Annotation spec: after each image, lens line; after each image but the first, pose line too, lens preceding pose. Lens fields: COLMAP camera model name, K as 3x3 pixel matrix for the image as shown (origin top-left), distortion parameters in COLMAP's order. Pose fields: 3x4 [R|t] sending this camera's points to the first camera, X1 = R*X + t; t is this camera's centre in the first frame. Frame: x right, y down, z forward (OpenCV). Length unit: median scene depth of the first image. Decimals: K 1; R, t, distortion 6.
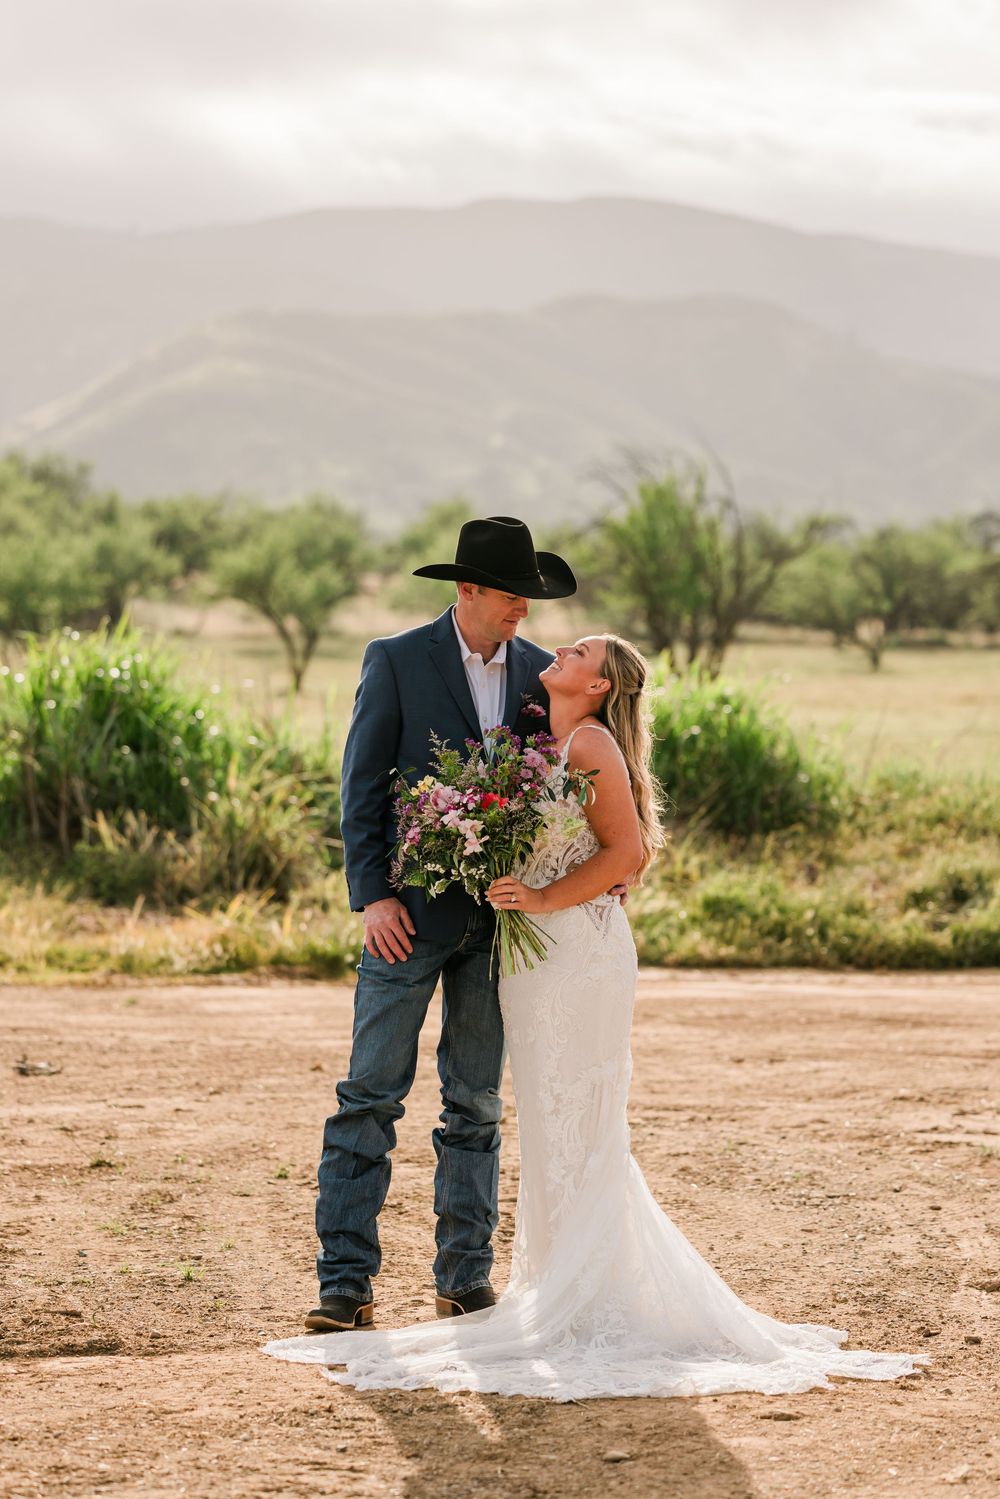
lens RADIAL K [[4904.5, 0, 497.1], [0, 4904.5, 745.4], [0, 0, 1]] dist [-0.174729, 0.000000]
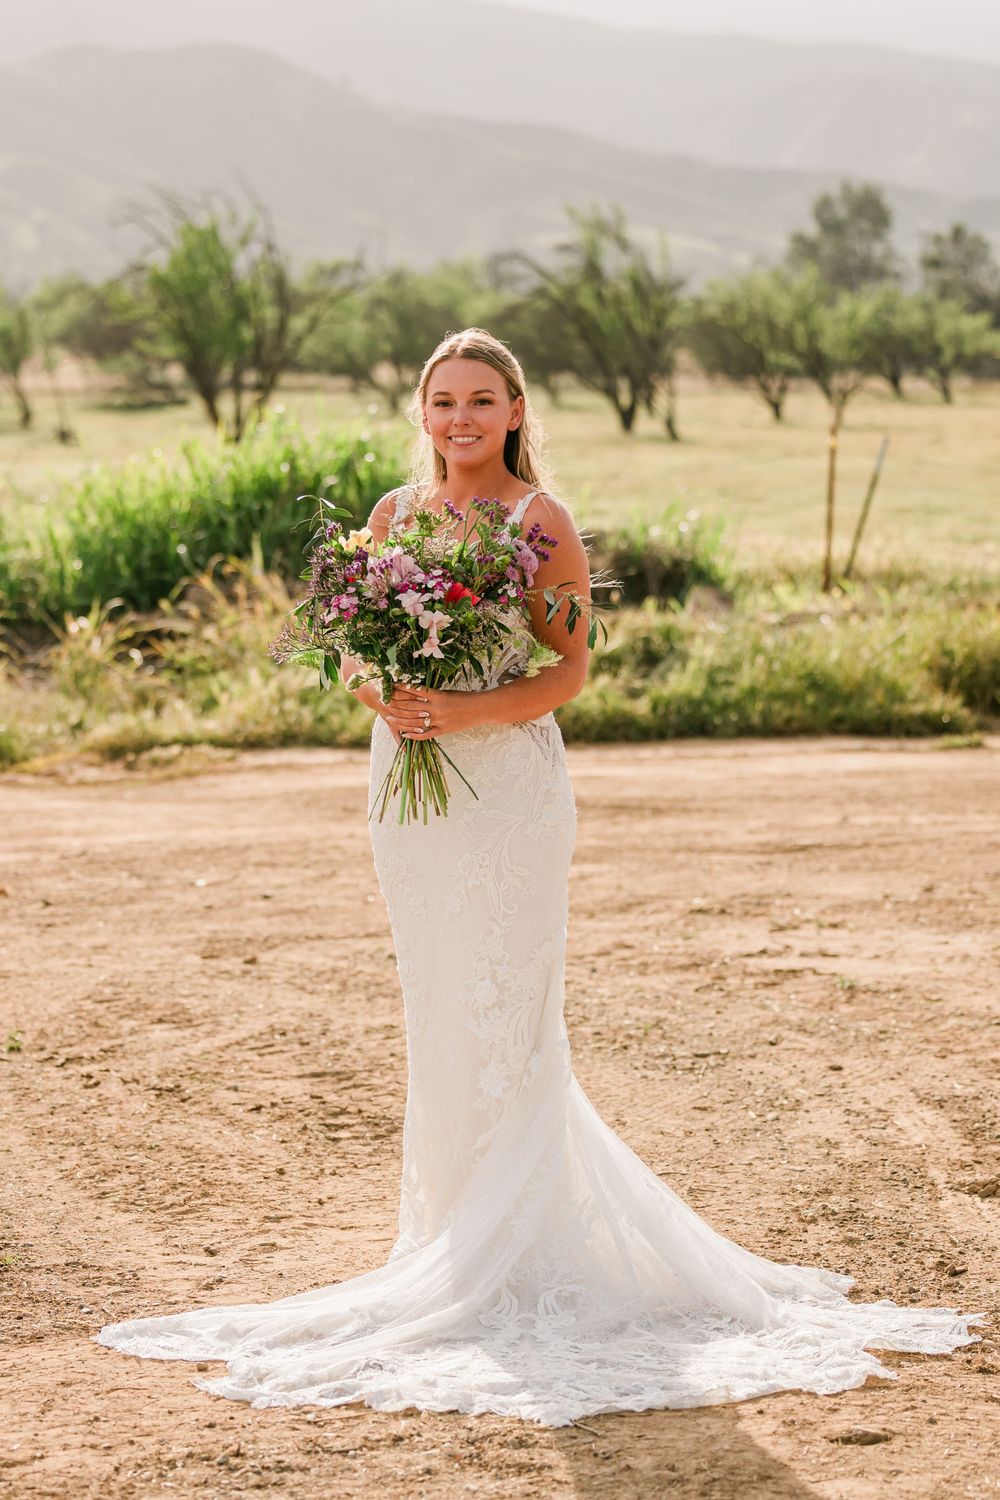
lens RADIAL K [[4850.0, 0, 486.2], [0, 4850.0, 749.5], [0, 0, 1]] dist [-0.075170, 0.000000]
pose [[0.994769, -0.028283, 0.098159, -0.032974], [0.023047, 0.998271, 0.054077, -0.002165], [-0.099519, -0.051532, 0.993700, 0.151265]]
